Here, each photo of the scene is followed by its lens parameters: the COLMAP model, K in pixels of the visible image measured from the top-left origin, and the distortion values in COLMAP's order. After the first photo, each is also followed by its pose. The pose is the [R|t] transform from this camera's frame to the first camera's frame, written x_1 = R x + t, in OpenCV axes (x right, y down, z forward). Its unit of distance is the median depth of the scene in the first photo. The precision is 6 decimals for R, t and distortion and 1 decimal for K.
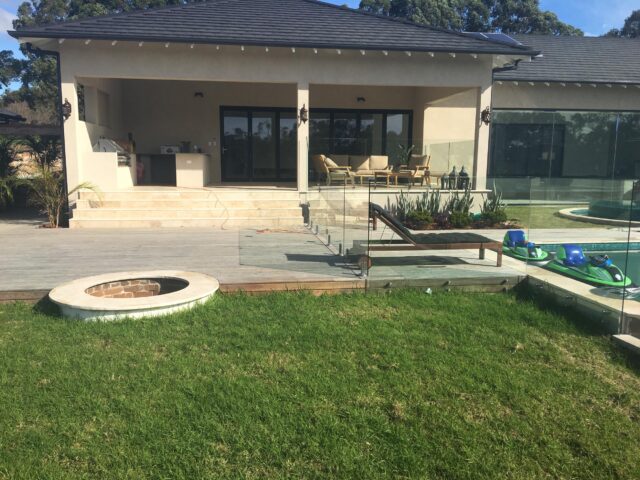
lens RADIAL K [[537.2, 0, 321.1], [0, 537.2, 239.2], [0, 0, 1]] dist [0.055274, -0.059487]
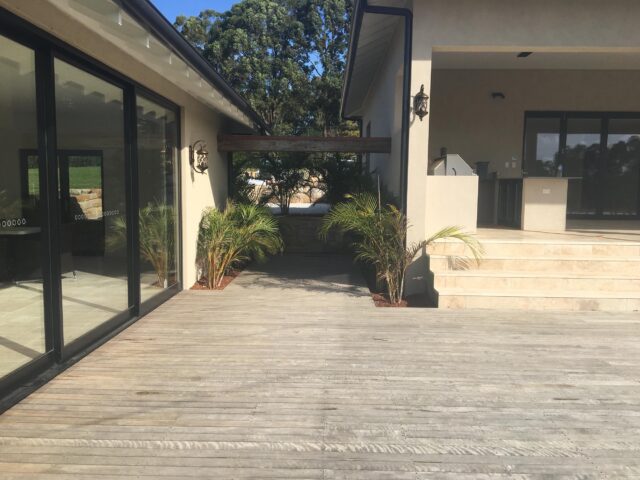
lens RADIAL K [[537.2, 0, 324.2], [0, 537.2, 242.6], [0, 0, 1]] dist [0.055274, -0.059487]
pose [[0.987178, 0.022435, -0.158041, -0.447507], [-0.029594, 0.998633, -0.043092, -0.055103], [0.156858, 0.047217, 0.986492, 0.381681]]
